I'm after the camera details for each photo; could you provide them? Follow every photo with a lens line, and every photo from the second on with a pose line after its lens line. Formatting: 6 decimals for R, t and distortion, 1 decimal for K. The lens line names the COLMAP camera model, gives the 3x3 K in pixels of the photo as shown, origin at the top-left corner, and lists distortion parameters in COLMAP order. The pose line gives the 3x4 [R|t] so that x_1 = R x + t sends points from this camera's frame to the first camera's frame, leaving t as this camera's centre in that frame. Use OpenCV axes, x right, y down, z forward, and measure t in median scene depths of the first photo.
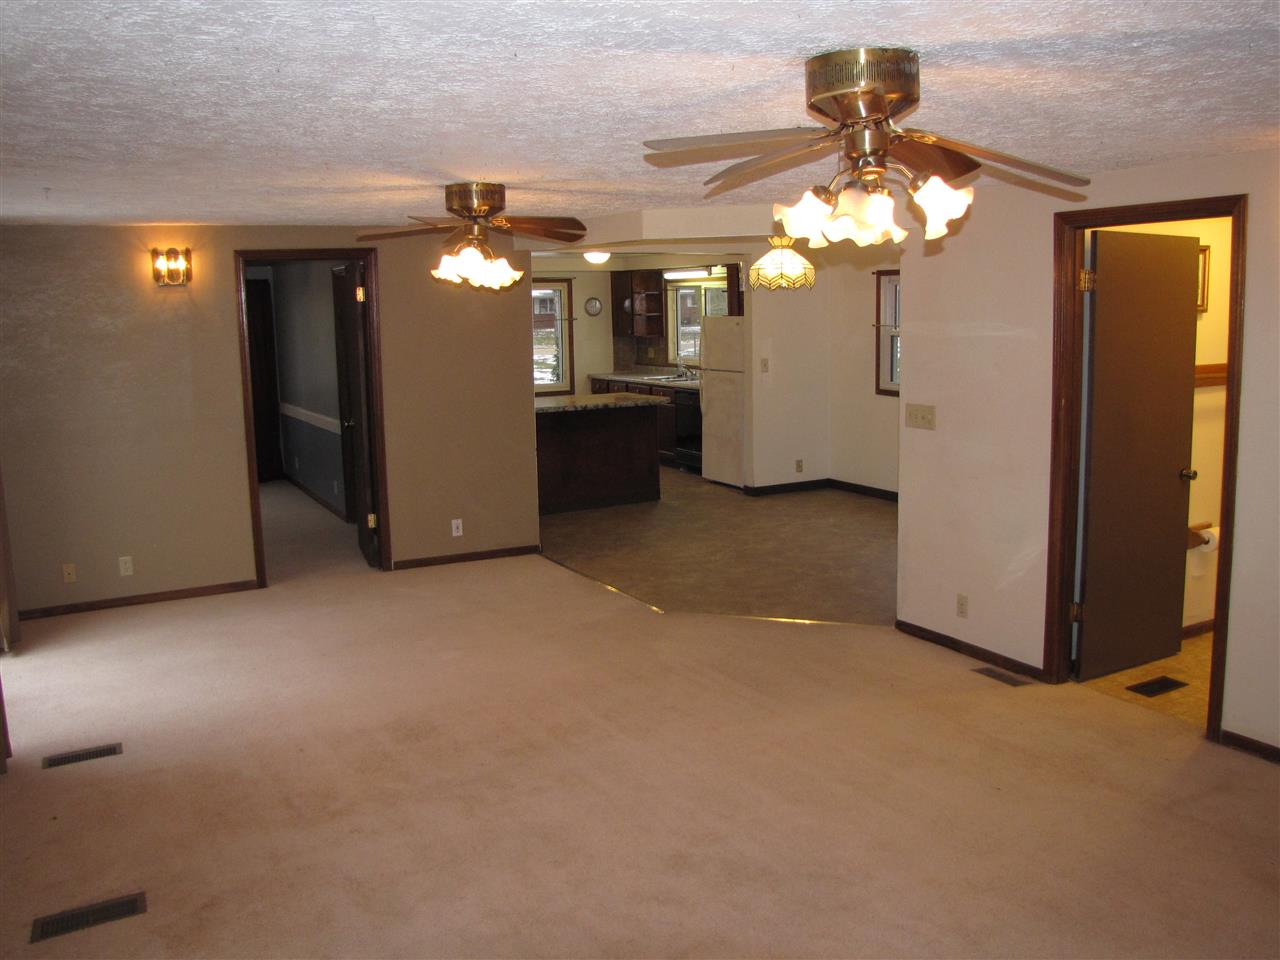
lens RADIAL K [[1083.6, 0, 653.9], [0, 1083.6, 446.8], [0, 0, 1]] dist [-0.181431, 0.150169]
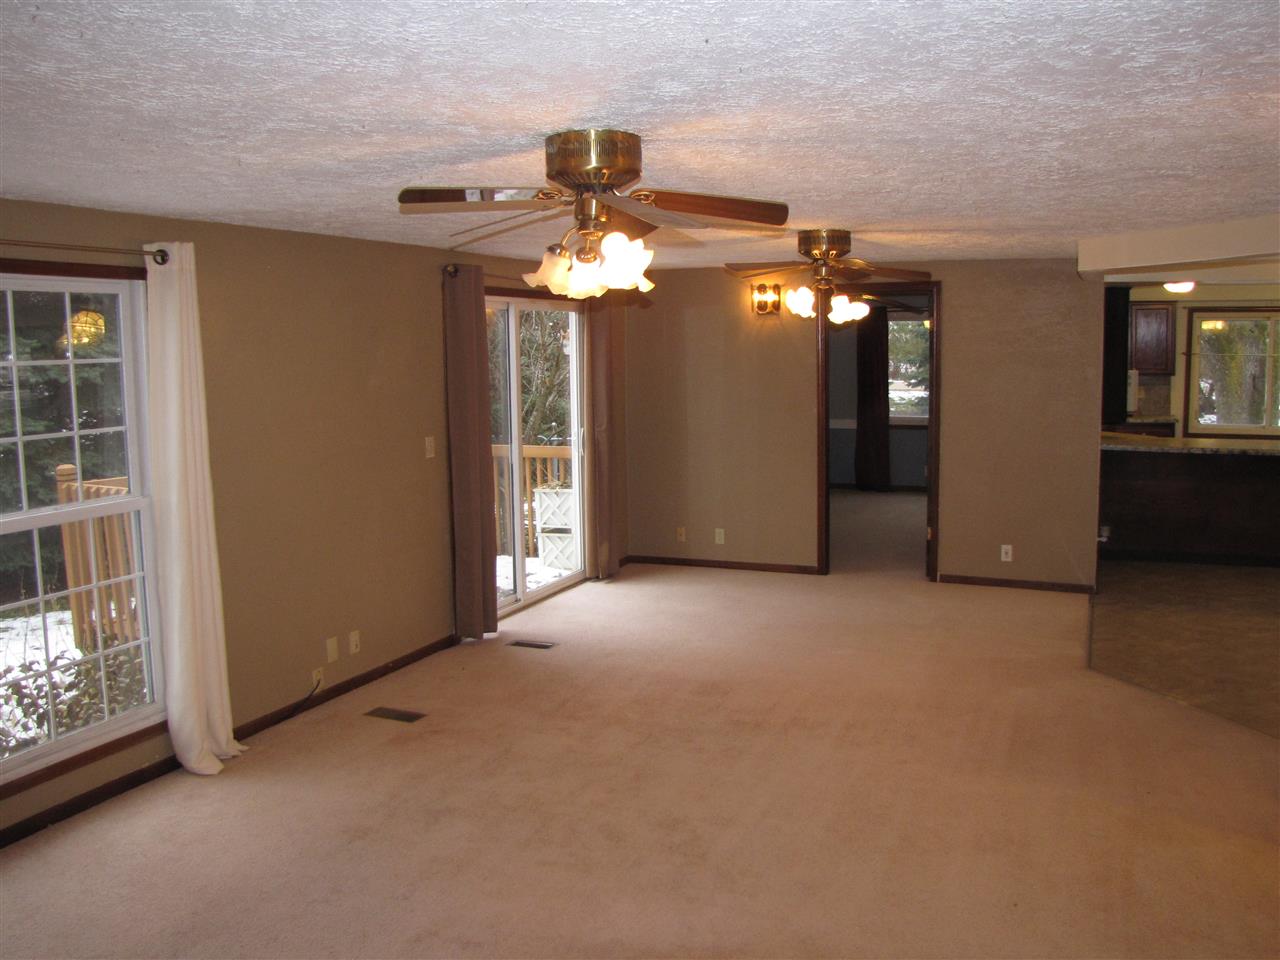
lens RADIAL K [[1083.6, 0, 653.9], [0, 1083.6, 446.8], [0, 0, 1]] dist [-0.181431, 0.150169]
pose [[0.611265, 0.088908, -0.786416, 0.312264], [-0.103820, 0.994091, 0.031690, -0.017602], [0.784587, 0.062275, 0.616884, 0.086813]]
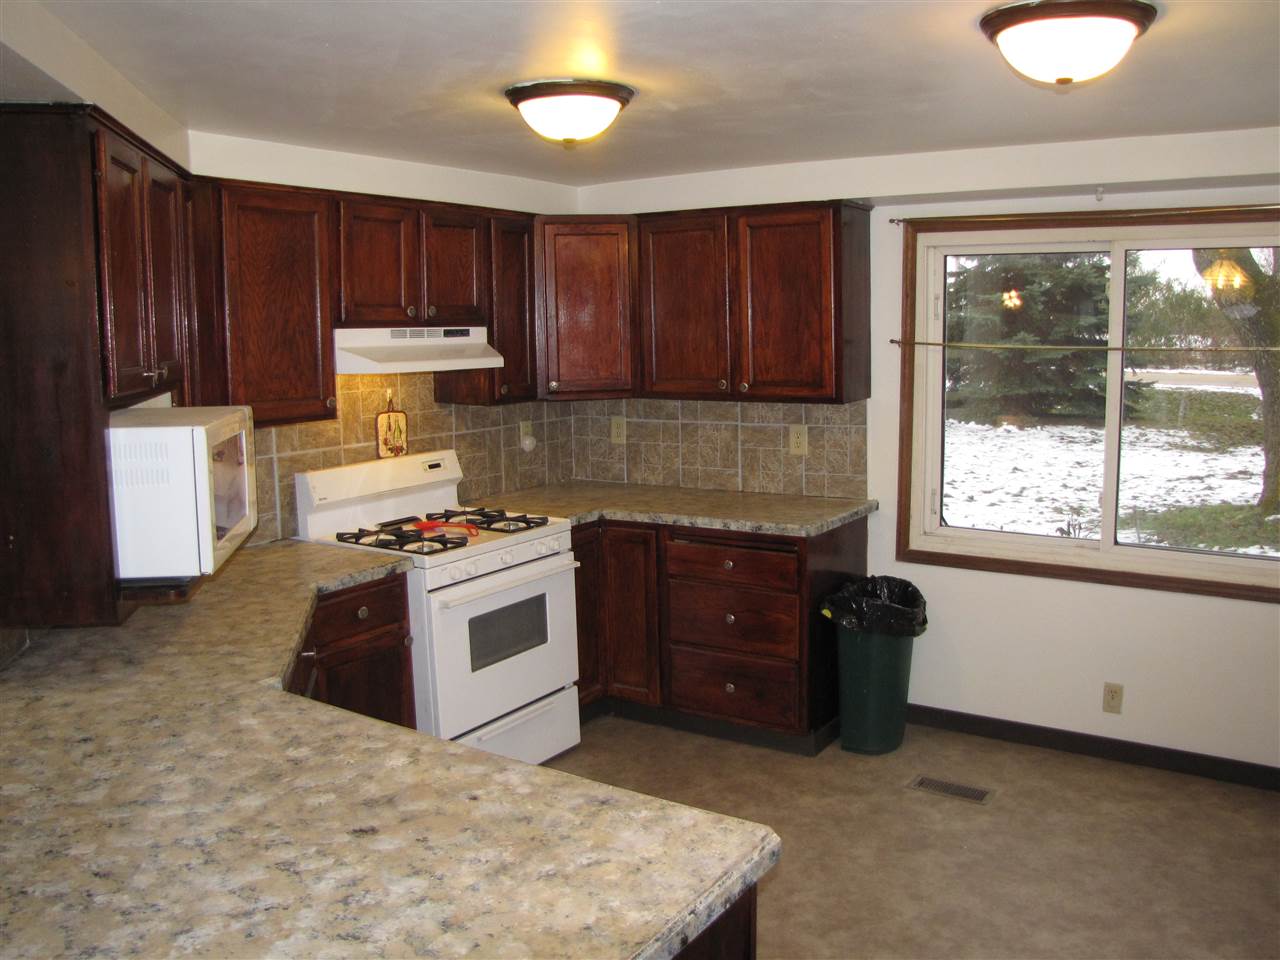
lens RADIAL K [[1082.1, 0, 647.3], [0, 1082.1, 459.6], [0, 0, 1]] dist [-0.180687, 0.158749]
pose [[0.460898, 0.128318, -0.878128, 0.103591], [-0.112758, 0.989939, 0.085474, -0.124630], [0.880261, 0.059621, 0.470729, 0.969786]]
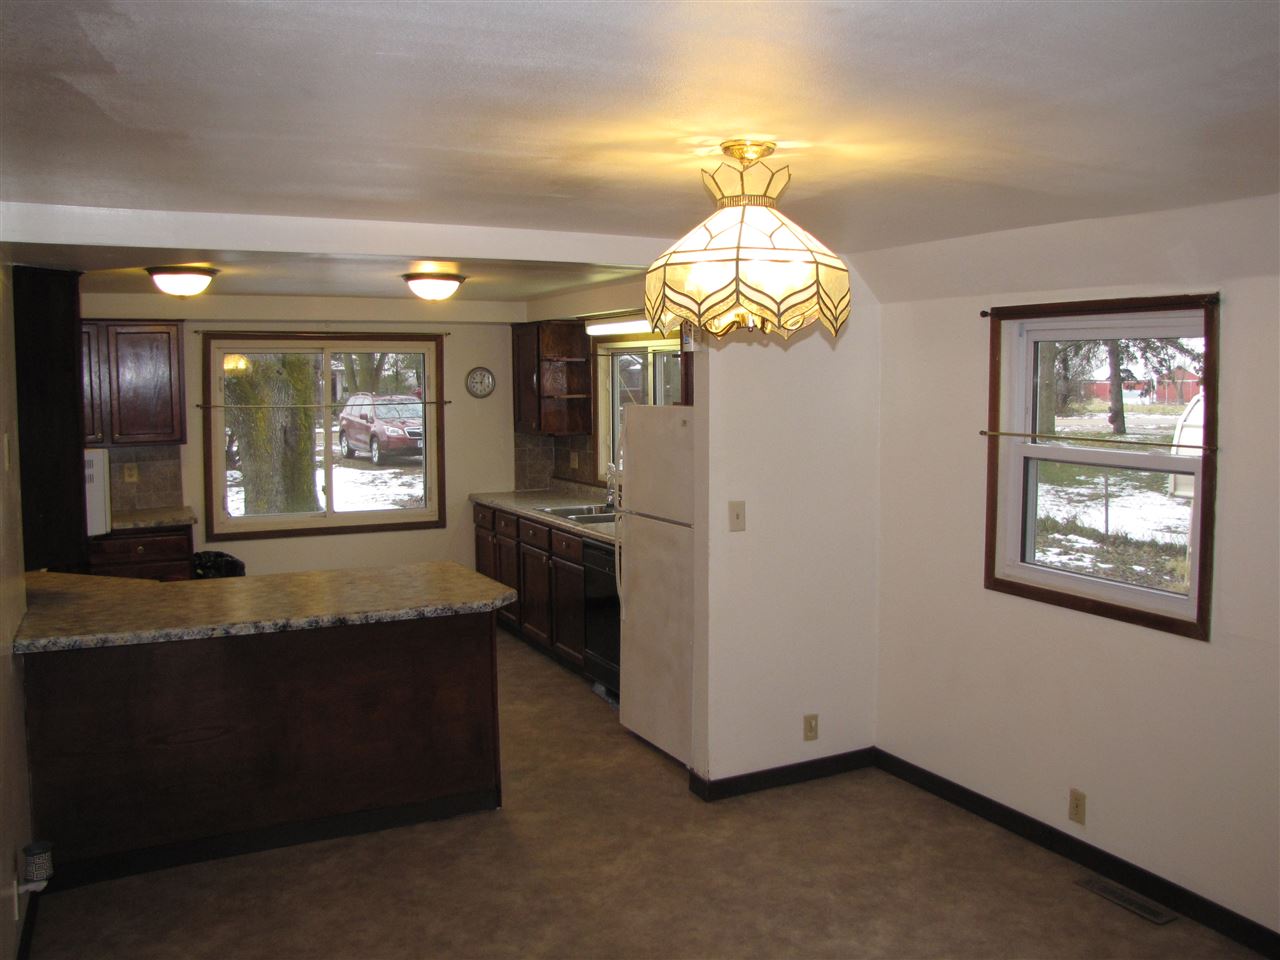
lens RADIAL K [[1082.1, 0, 647.3], [0, 1082.1, 459.6], [0, 0, 1]] dist [-0.180687, 0.158749]
pose [[0.999042, 0.018166, -0.039815, 0.084755], [-0.020443, 0.998133, -0.057561, -0.074193], [0.038695, 0.058320, 0.997548, 0.559587]]
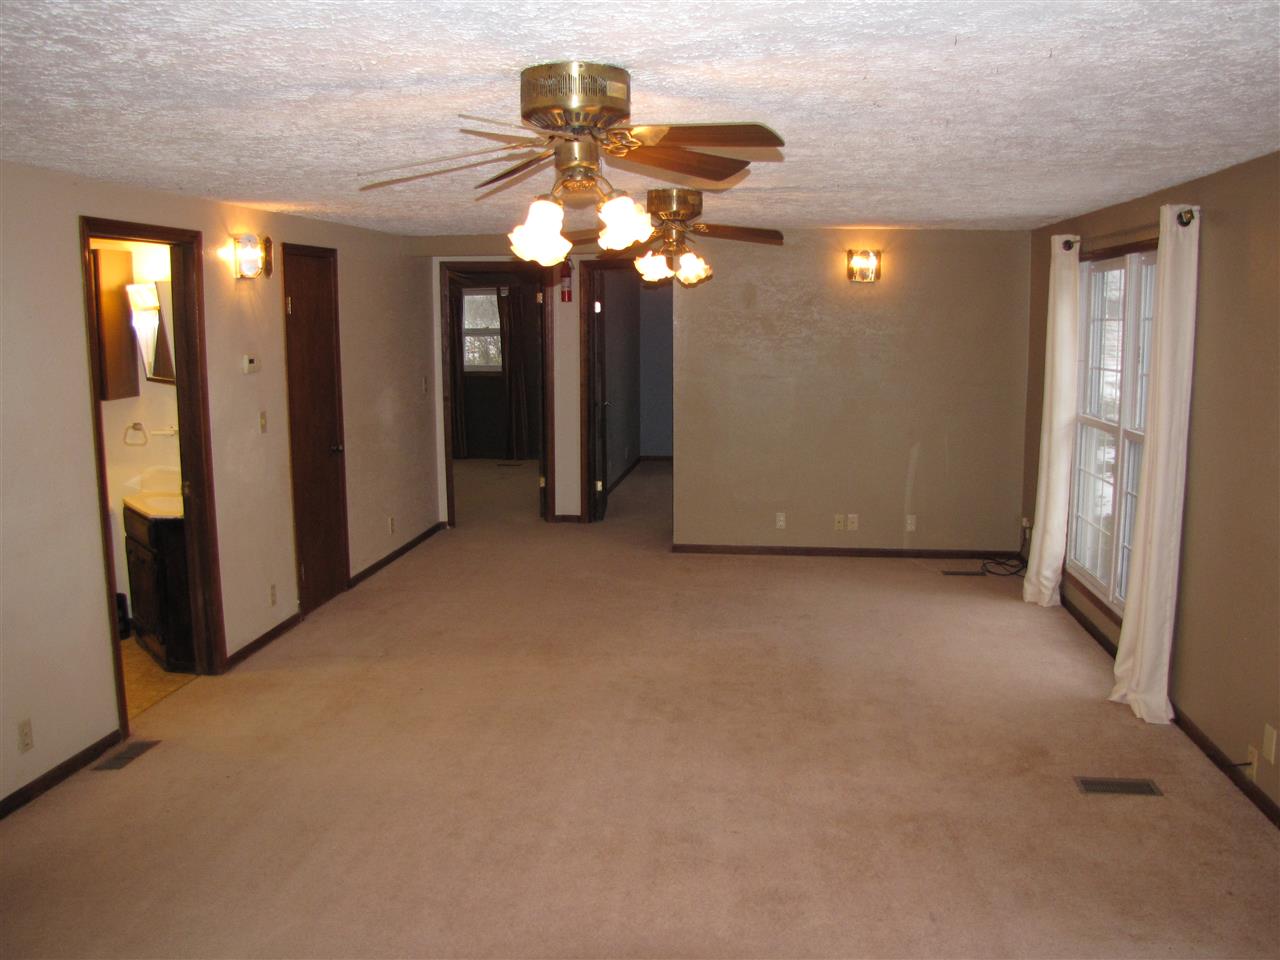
lens RADIAL K [[1082.1, 0, 647.3], [0, 1082.1, 459.6], [0, 0, 1]] dist [-0.180687, 0.158749]
pose [[-0.807490, -0.052934, 0.587502, -0.259070], [0.096204, 0.970813, 0.219698, -0.083506], [-0.581984, 0.233924, -0.778829, 0.715295]]
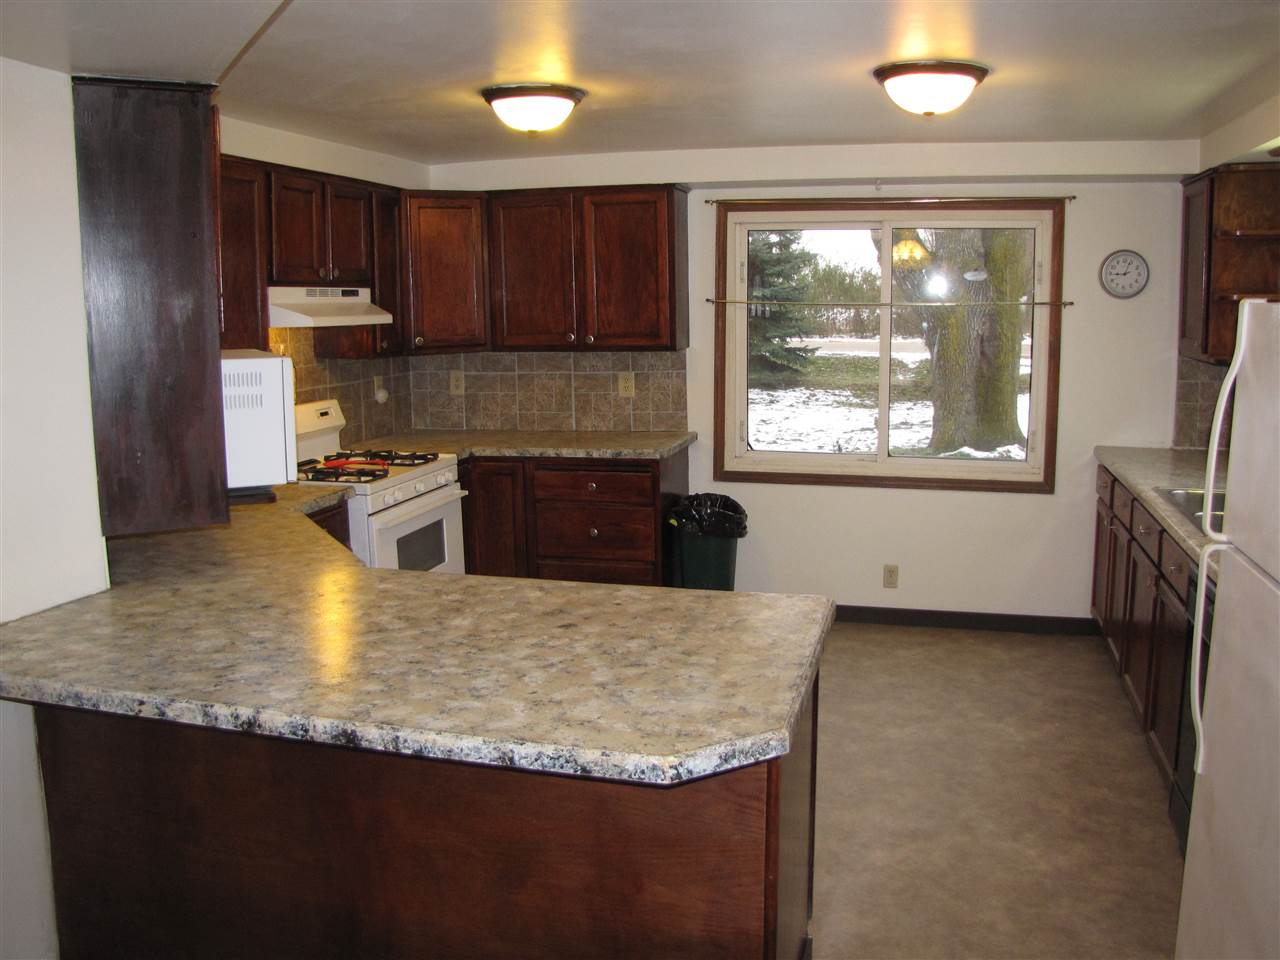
lens RADIAL K [[1082.1, 0, 647.3], [0, 1082.1, 459.6], [0, 0, 1]] dist [-0.180687, 0.158749]
pose [[0.714608, 0.121285, -0.688931, 0.118536], [-0.098296, 0.992493, 0.072767, -0.102557], [0.692584, 0.015720, 0.721166, 0.847810]]
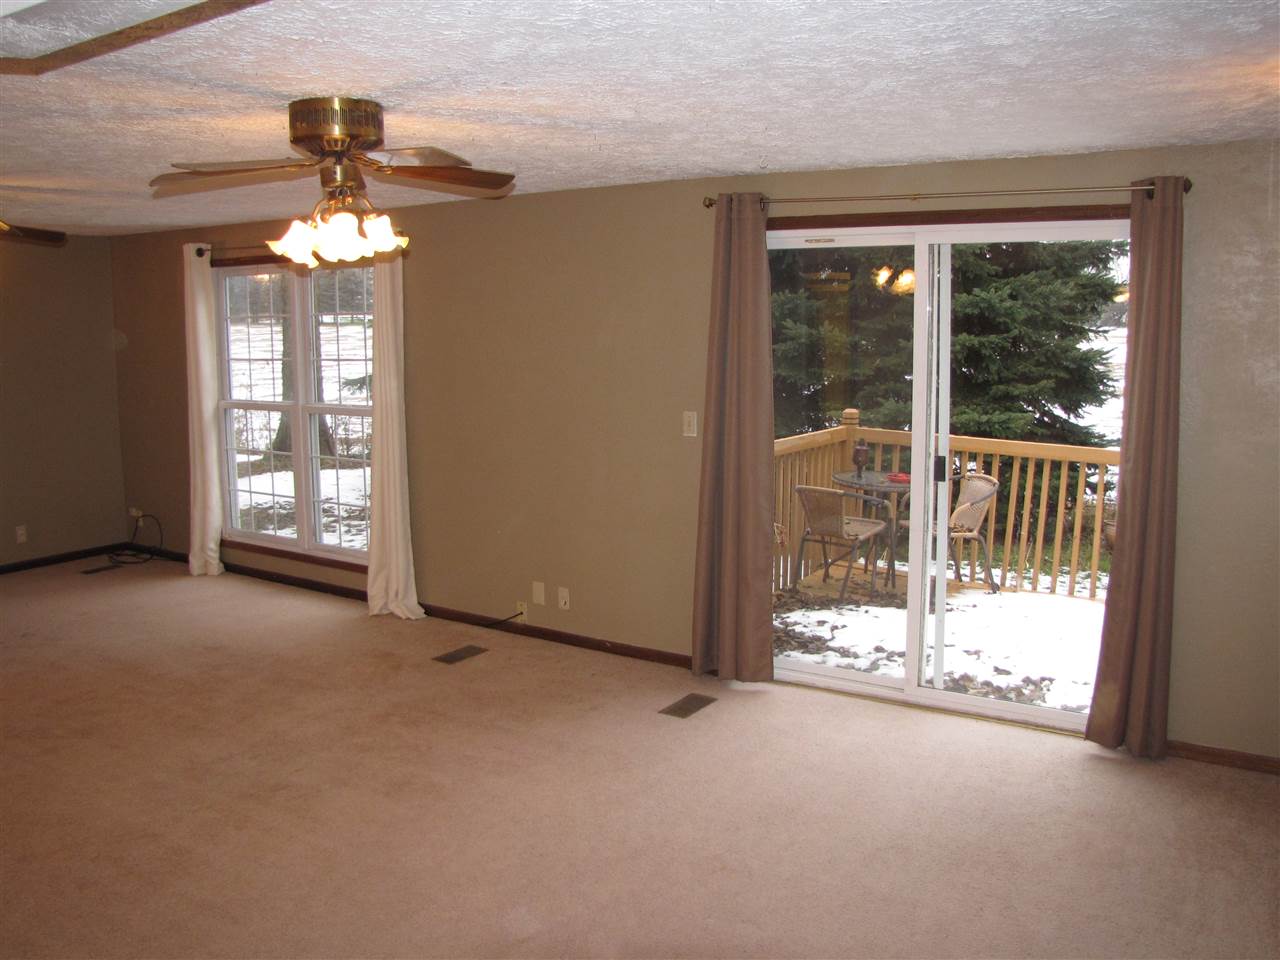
lens RADIAL K [[1083.6, 0, 653.9], [0, 1083.6, 446.8], [0, 0, 1]] dist [-0.181431, 0.150169]
pose [[-0.882400, 0.087596, -0.462274, -0.013604], [-0.031692, 0.969219, 0.244150, -0.101854], [0.469432, 0.230089, -0.852463, 0.829697]]
